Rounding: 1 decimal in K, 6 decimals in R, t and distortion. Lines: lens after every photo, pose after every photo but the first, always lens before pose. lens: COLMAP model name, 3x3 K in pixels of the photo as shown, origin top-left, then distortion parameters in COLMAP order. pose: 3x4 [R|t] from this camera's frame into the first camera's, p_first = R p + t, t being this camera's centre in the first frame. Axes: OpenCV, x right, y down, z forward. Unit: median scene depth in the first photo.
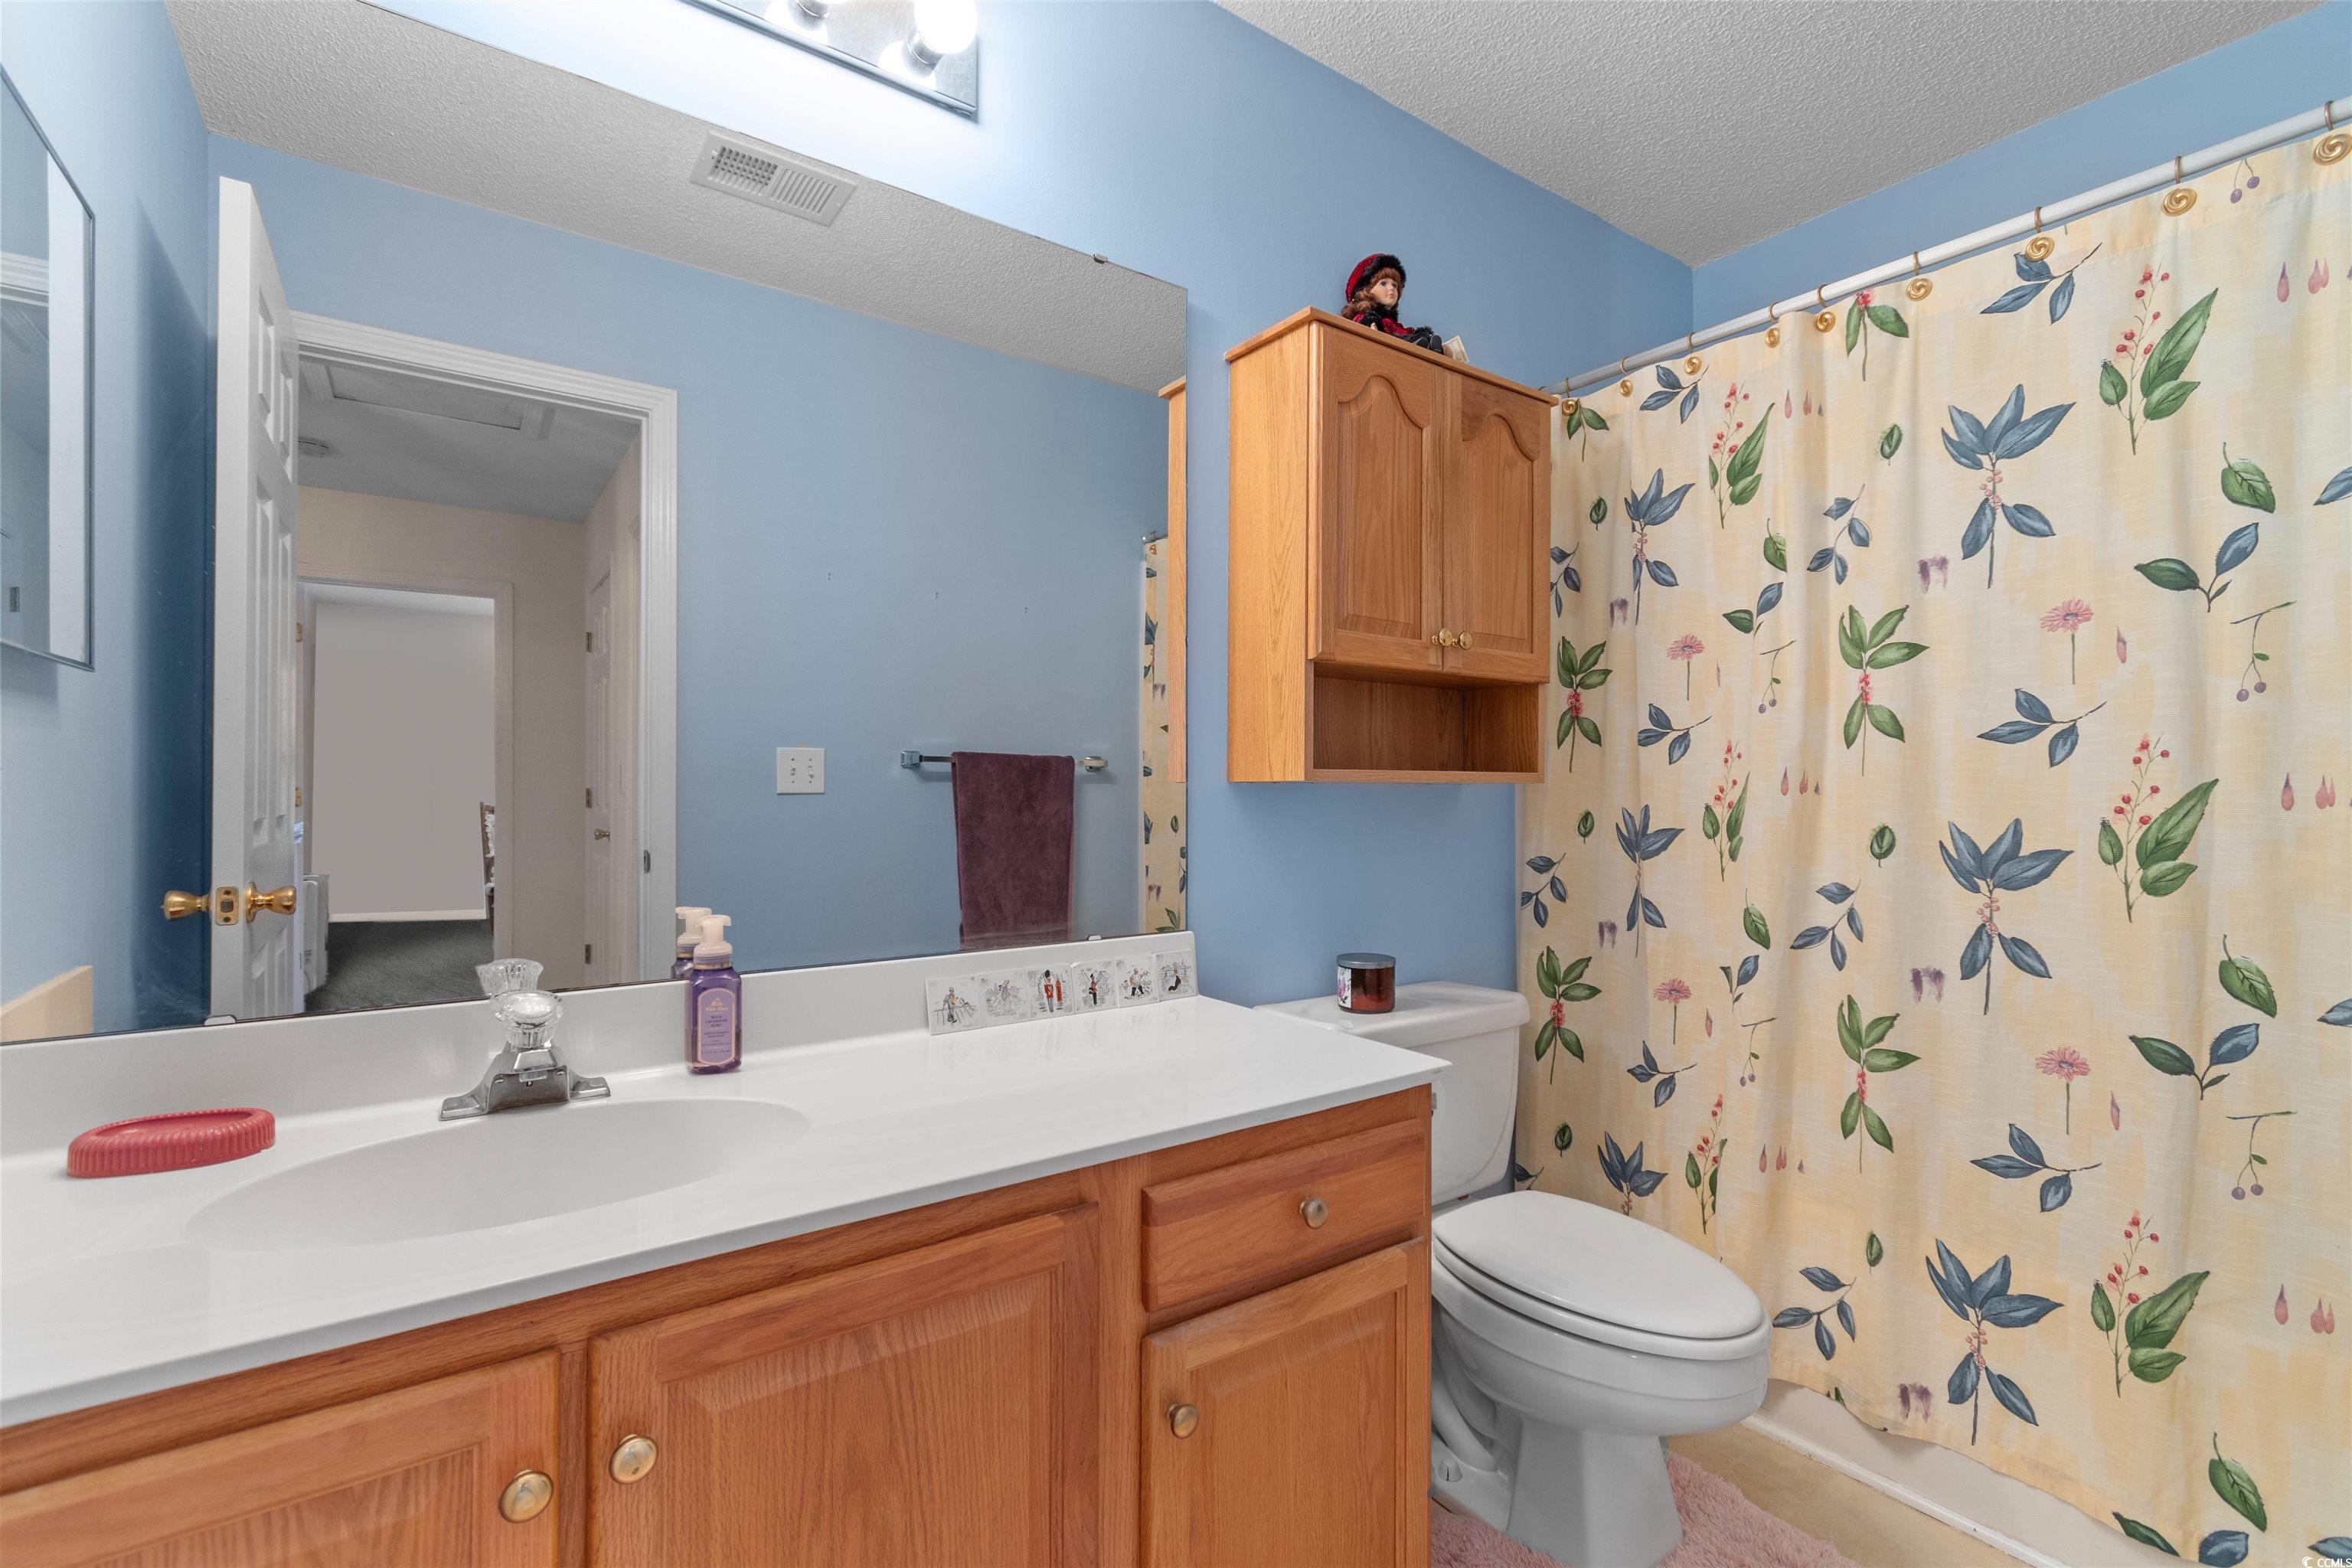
lens RADIAL K [[1036.0, 0, 1181.5], [0, 1036.0, 783.5], [0, 0, 1]] dist [0.003552, -0.001231]
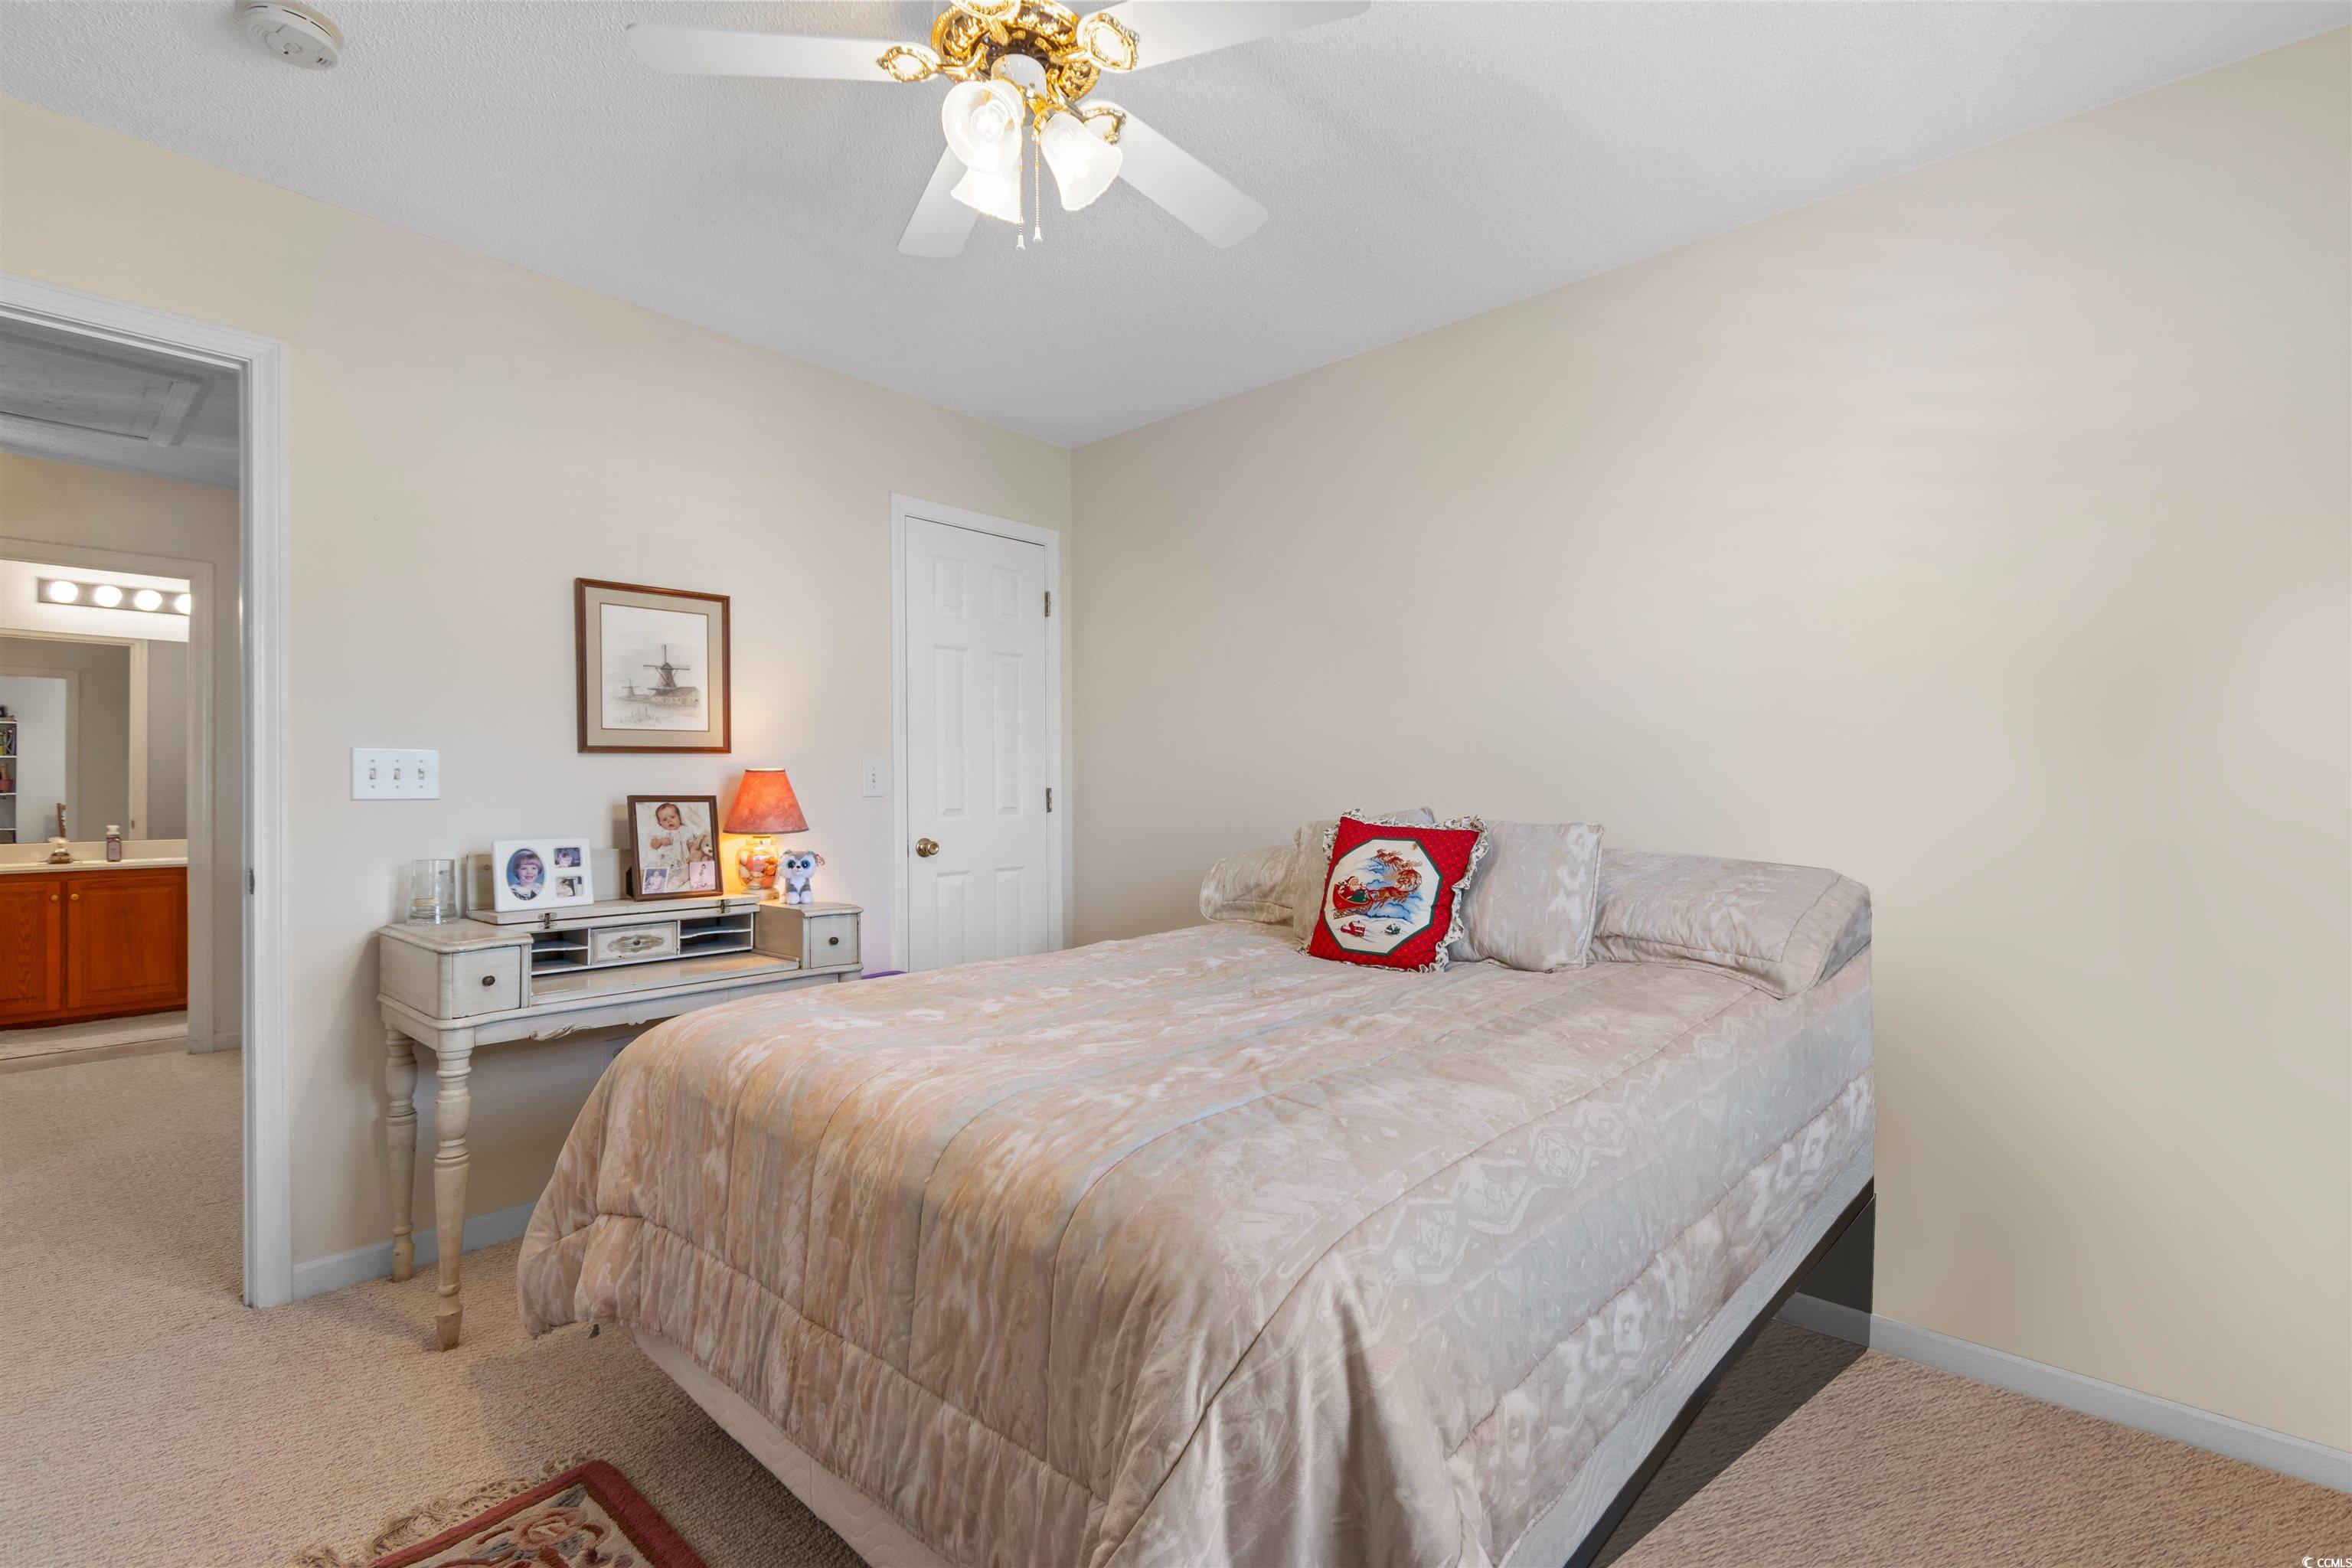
lens RADIAL K [[1036.0, 0, 1172.0], [0, 1036.0, 787.5], [0, 0, 1]] dist [0.003552, -0.001231]
pose [[0.976058, -0.003435, 0.217485, 3.223073], [0.003205, 0.999994, 0.001412, -0.024775], [-0.217488, -0.000681, 0.976063, -4.628161]]
